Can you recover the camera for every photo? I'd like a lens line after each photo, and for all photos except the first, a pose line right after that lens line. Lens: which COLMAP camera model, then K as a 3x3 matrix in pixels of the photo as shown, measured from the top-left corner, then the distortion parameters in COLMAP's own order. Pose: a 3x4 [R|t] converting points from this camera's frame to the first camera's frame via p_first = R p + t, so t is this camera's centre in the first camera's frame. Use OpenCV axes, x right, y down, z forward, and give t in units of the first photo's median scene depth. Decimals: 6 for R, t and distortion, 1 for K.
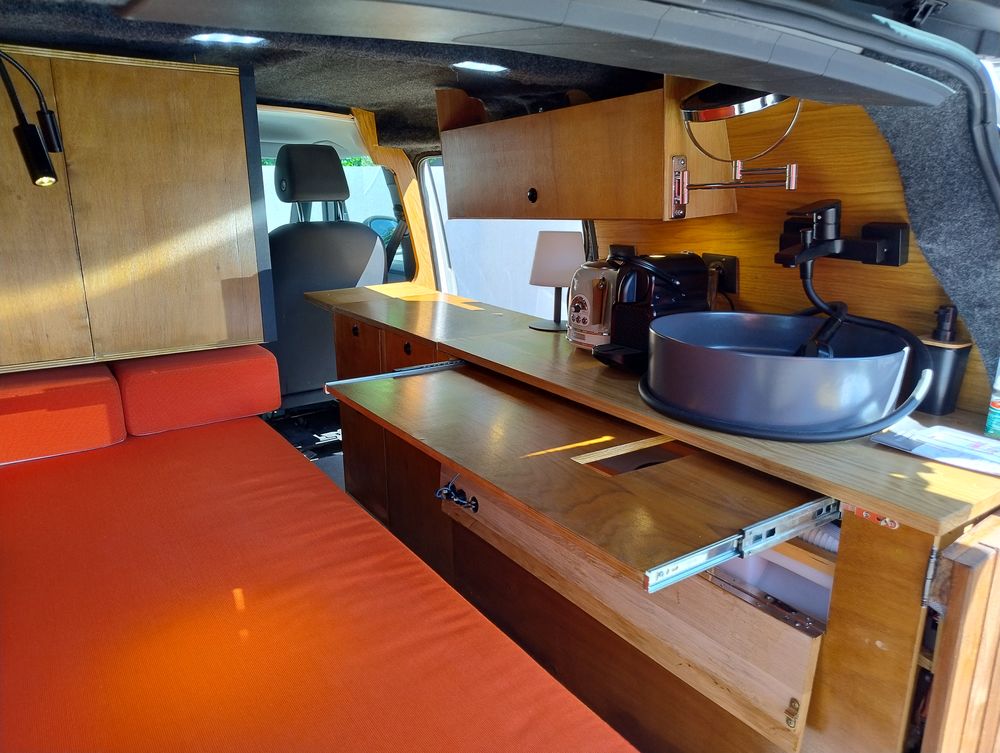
lens RADIAL K [[699.5, 0, 500.0], [0, 699.5, 376.5], [0, 0, 1]] dist [0.002240, -0.006224]
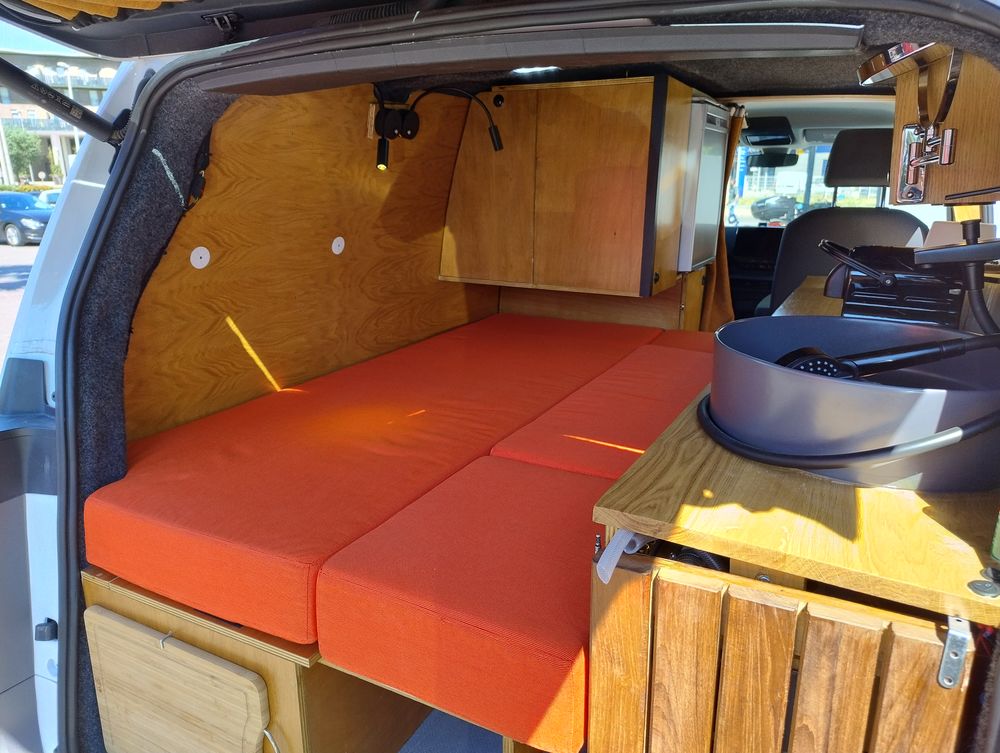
lens RADIAL K [[707.5, 0, 497.1], [0, 707.5, 379.3], [0, 0, 1]] dist [-0.003697, -0.006911]
pose [[0.443593, 0.242516, -0.862792, 0.802671], [-0.233580, 0.960706, 0.149946, -0.043792], [0.865255, 0.135015, 0.482810, 0.230031]]
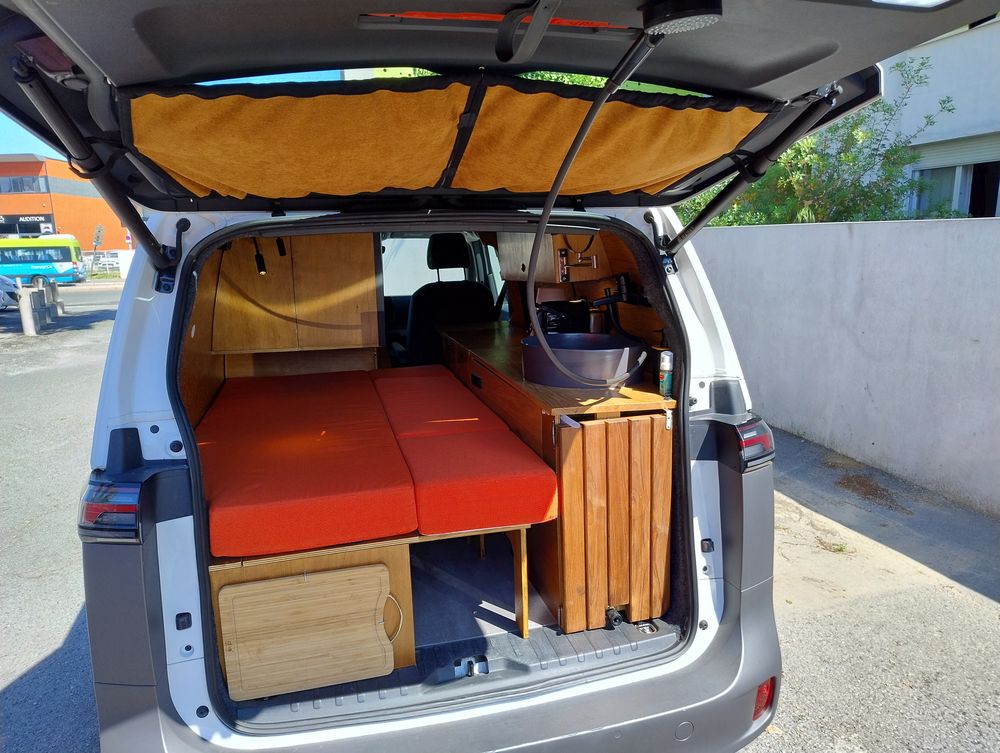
lens RADIAL K [[688.3, 0, 502.6], [0, 688.3, 386.9], [0, 0, 1]] dist [0.004472, -0.001417]
pose [[0.936131, 0.050465, -0.348010, 0.761323], [-0.070177, 0.996552, -0.044264, 0.146016], [0.344577, 0.065859, 0.936445, -0.762773]]
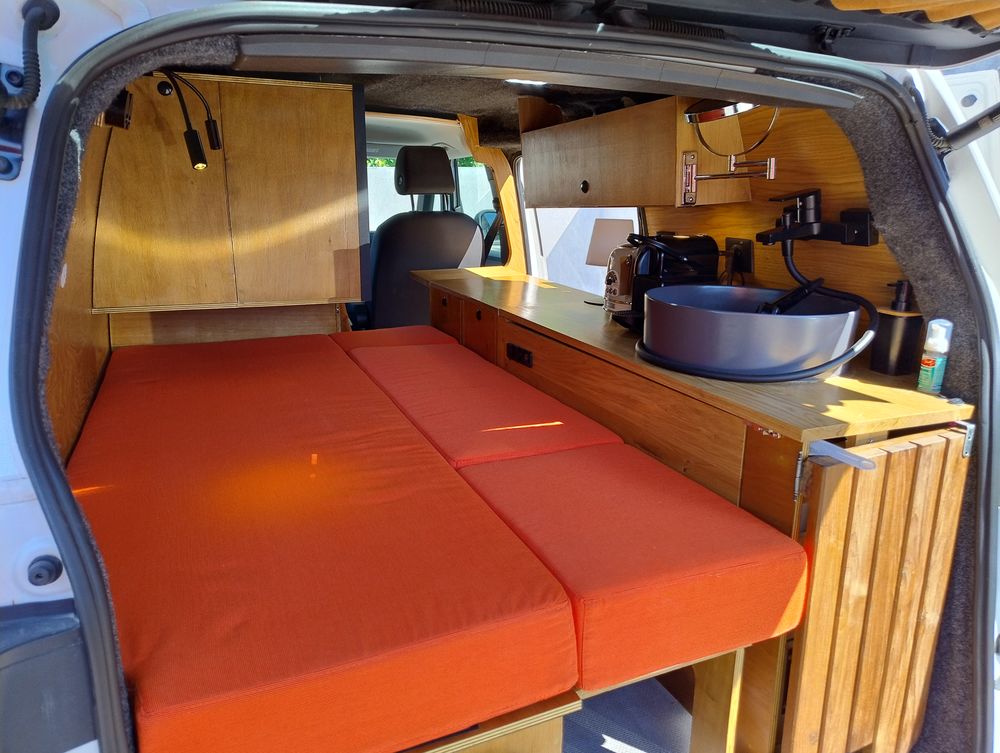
lens RADIAL K [[701.5, 0, 500.0], [0, 701.5, 376.5], [0, 0, 1]] dist [0.005596, -0.005499]
pose [[0.978424, 0.060345, -0.197600, 0.195516], [-0.061271, 0.998120, 0.001426, 0.082747], [0.197315, 0.010712, 0.980282, -0.226739]]
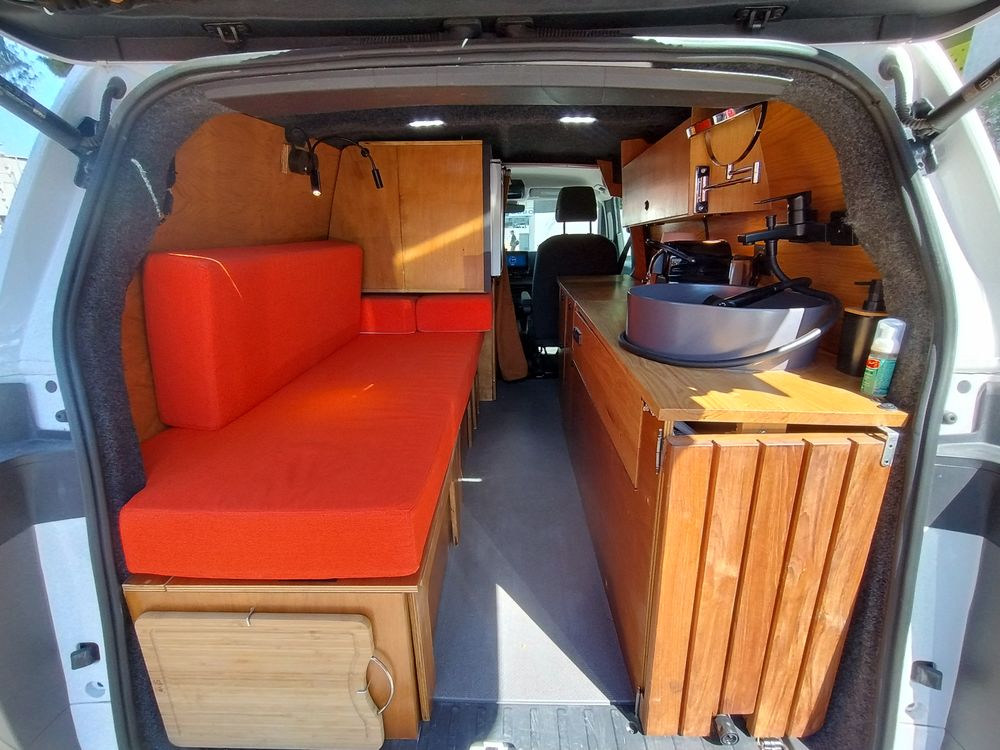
lens RADIAL K [[459.0, 0, 497.3], [0, 459.0, 378.3], [0, 0, 1]] dist [-0.007236, 0.000149]
pose [[0.794294, 0.177207, -0.581115, 0.522863], [-0.148490, 0.984131, 0.097141, 0.063668], [0.589108, 0.009131, 0.808003, 0.047249]]
